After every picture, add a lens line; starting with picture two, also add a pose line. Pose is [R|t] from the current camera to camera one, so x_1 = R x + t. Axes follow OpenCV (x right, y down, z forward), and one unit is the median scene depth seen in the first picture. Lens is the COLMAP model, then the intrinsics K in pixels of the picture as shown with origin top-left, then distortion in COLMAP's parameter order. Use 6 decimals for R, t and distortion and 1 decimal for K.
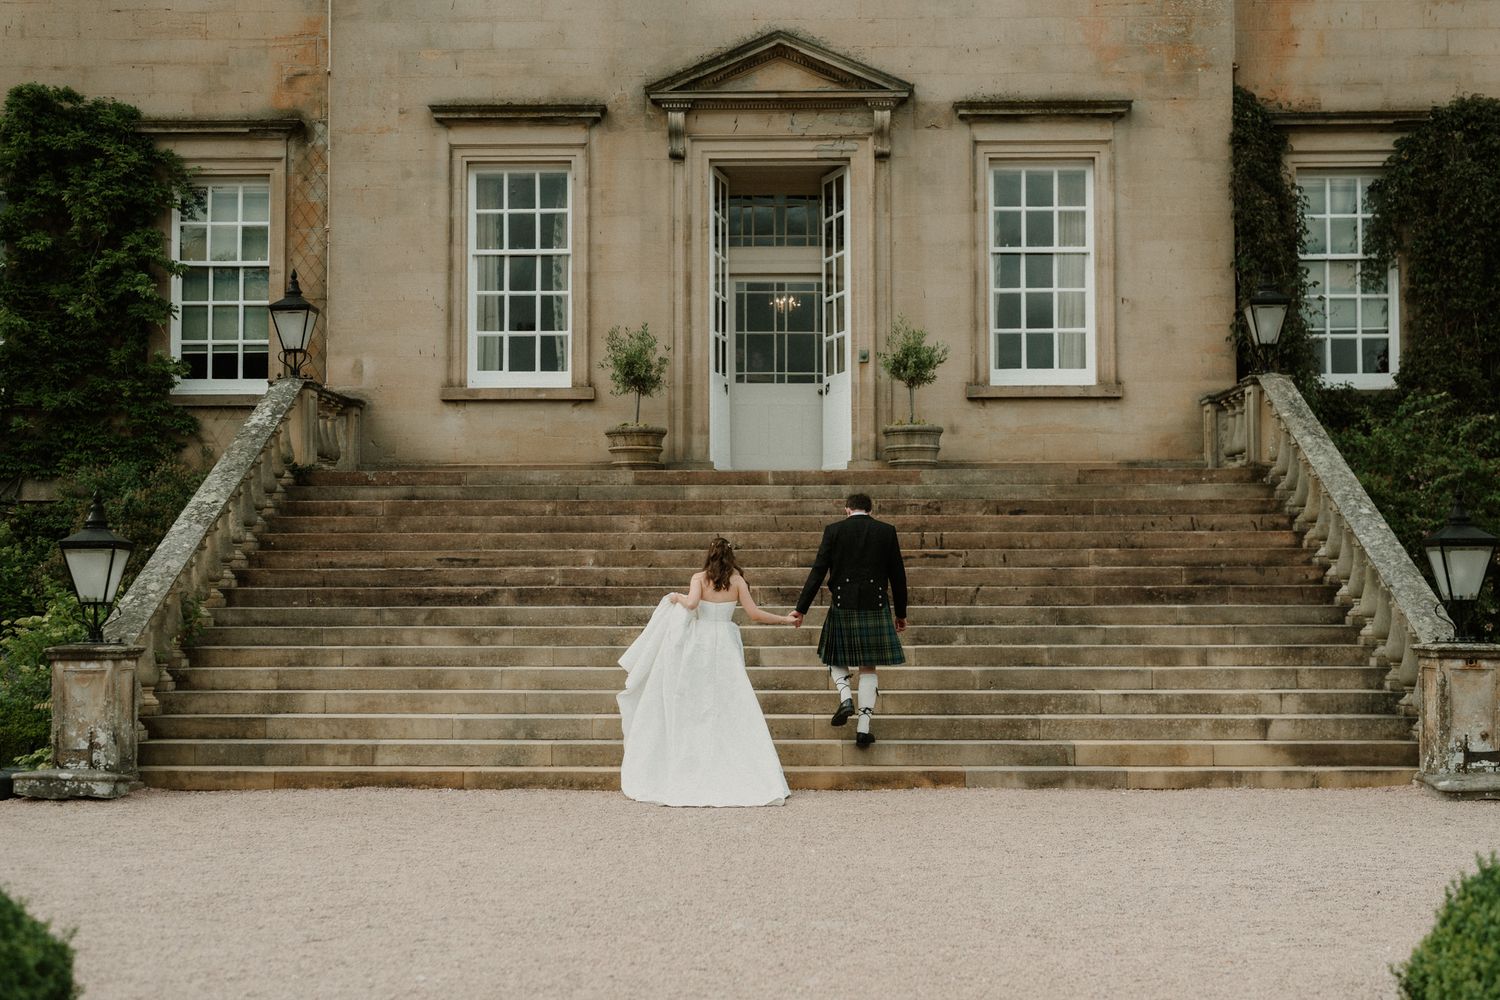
lens RADIAL K [[2174.9, 0, 750.0], [0, 2174.9, 500.0], [0, 0, 1]] dist [0.008235, 0.045152]
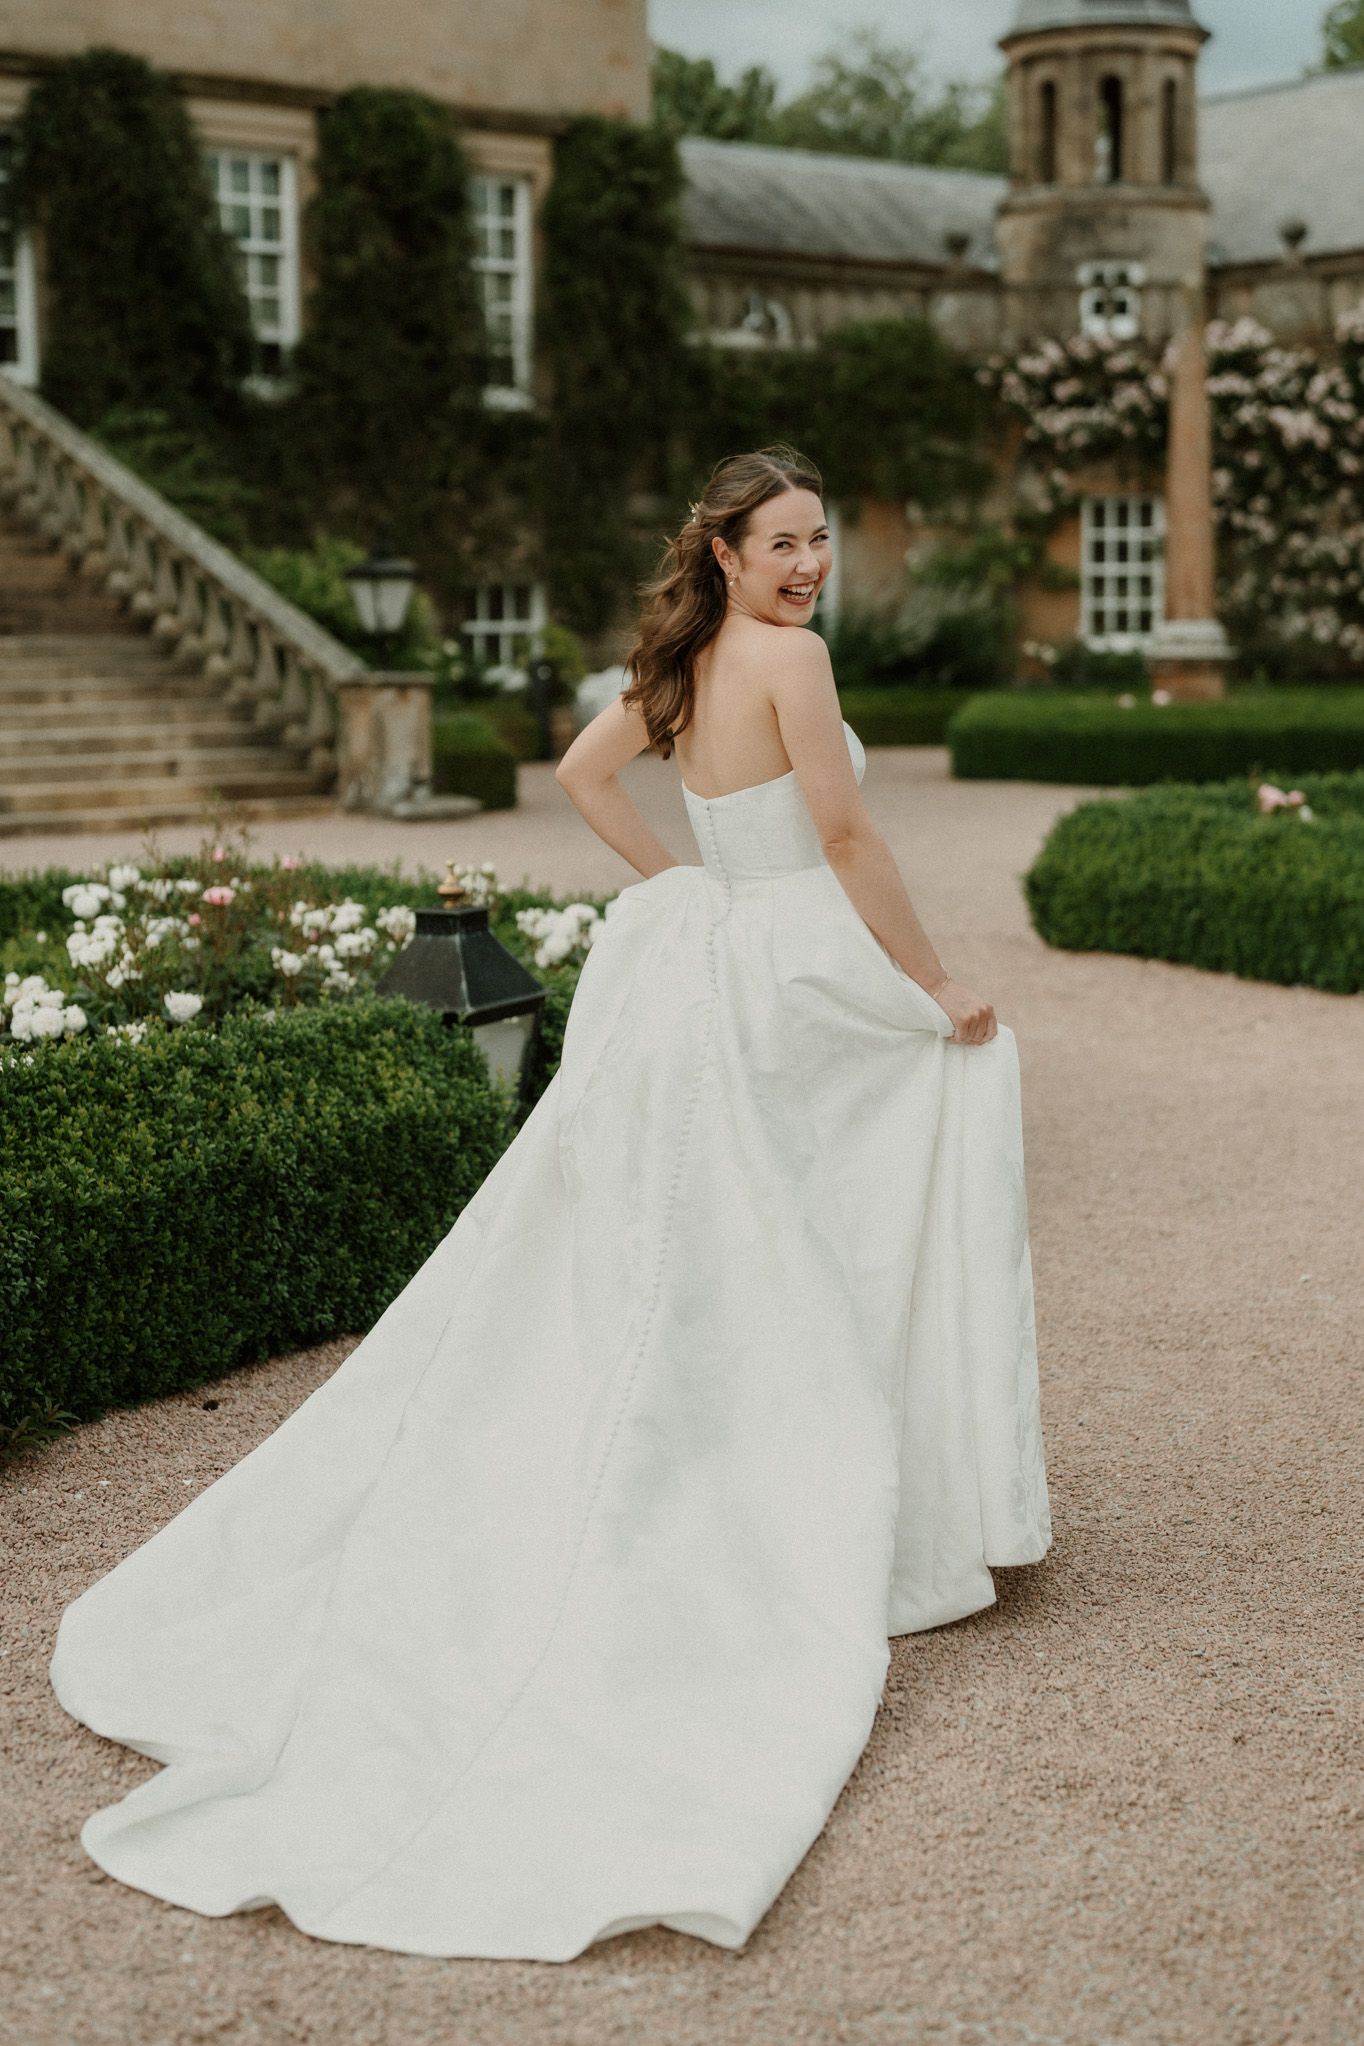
lens RADIAL K [[2966.6, 0, 682.0], [0, 2966.6, 1023.0], [0, 0, 1]] dist [0.008235, 0.045152]
pose [[0.768743, -0.091135, 0.633031, -0.278141], [-0.019376, 0.986022, 0.165484, -0.002784], [-0.639264, -0.139480, 0.756232, -0.090833]]
